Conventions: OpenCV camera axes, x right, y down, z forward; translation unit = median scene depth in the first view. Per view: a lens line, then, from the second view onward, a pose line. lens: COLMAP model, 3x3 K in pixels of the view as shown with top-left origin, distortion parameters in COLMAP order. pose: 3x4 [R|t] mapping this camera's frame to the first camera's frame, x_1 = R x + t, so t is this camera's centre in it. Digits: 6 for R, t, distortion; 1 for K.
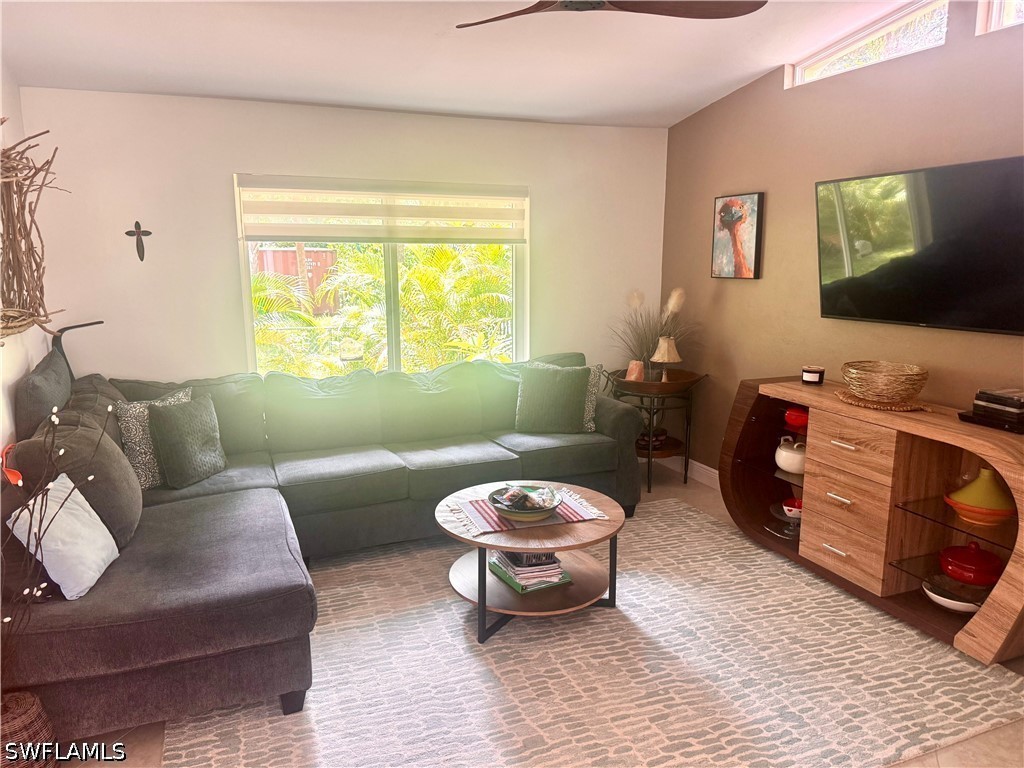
lens RADIAL K [[718.7, 0, 511.3], [0, 718.7, 386.9], [0, 0, 1]] dist [0.045493, -0.064883]
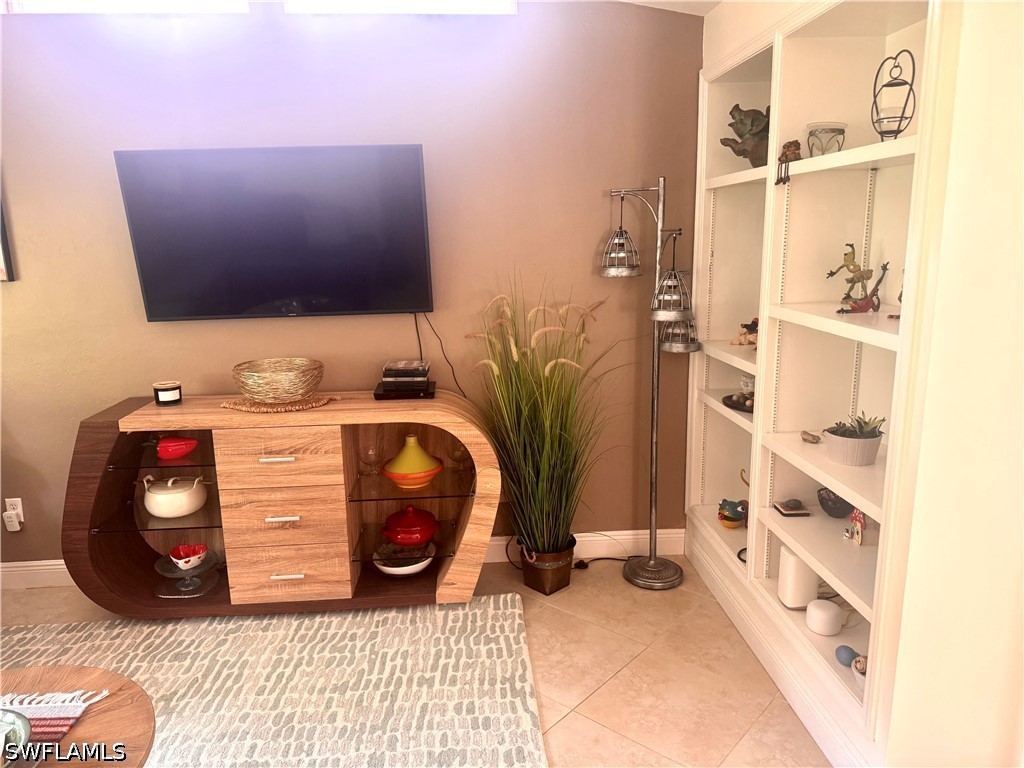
lens RADIAL K [[718.7, 0, 512.5], [0, 718.7, 382.6], [0, 0, 1]] dist [0.045493, -0.064883]
pose [[0.310665, -0.200500, 0.929132, -0.245389], [0.193868, 0.970317, 0.144566, -0.080305], [-0.930539, 0.135218, 0.340314, 0.419068]]
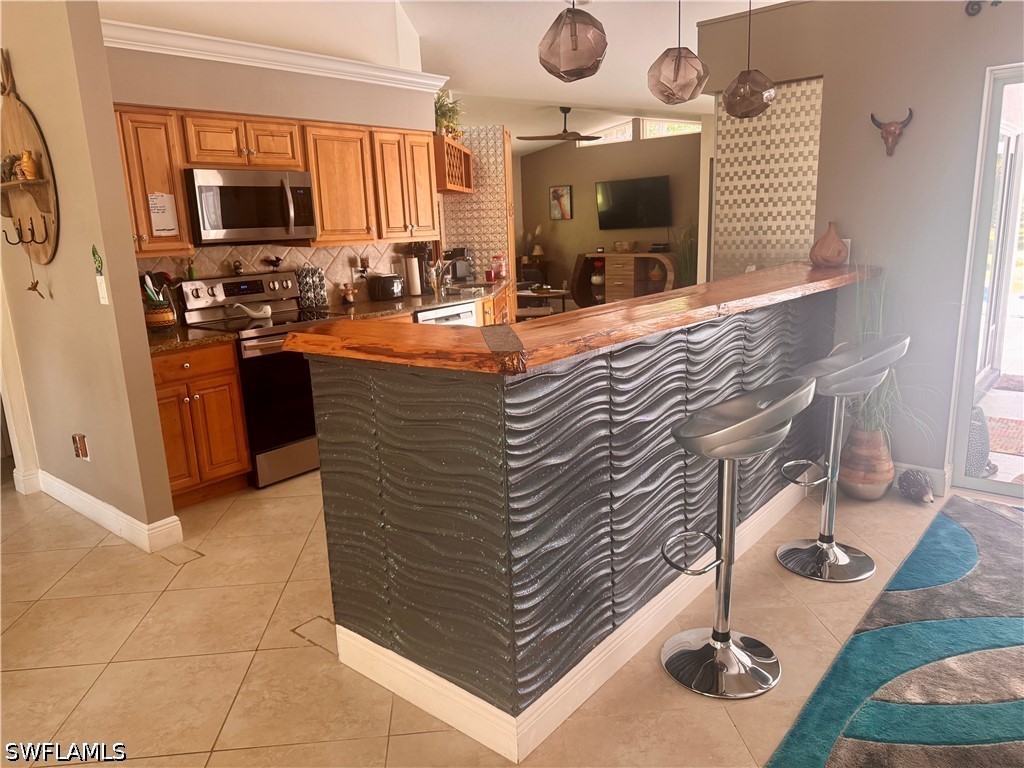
lens RADIAL K [[718.7, 0, 512.7], [0, 718.7, 388.5], [0, 0, 1]] dist [0.045493, -0.064883]
pose [[0.888013, -0.137713, 0.438711, -1.431329], [0.123071, 0.990472, 0.061799, 0.361678], [-0.443042, -0.000885, 0.896501, -1.658189]]
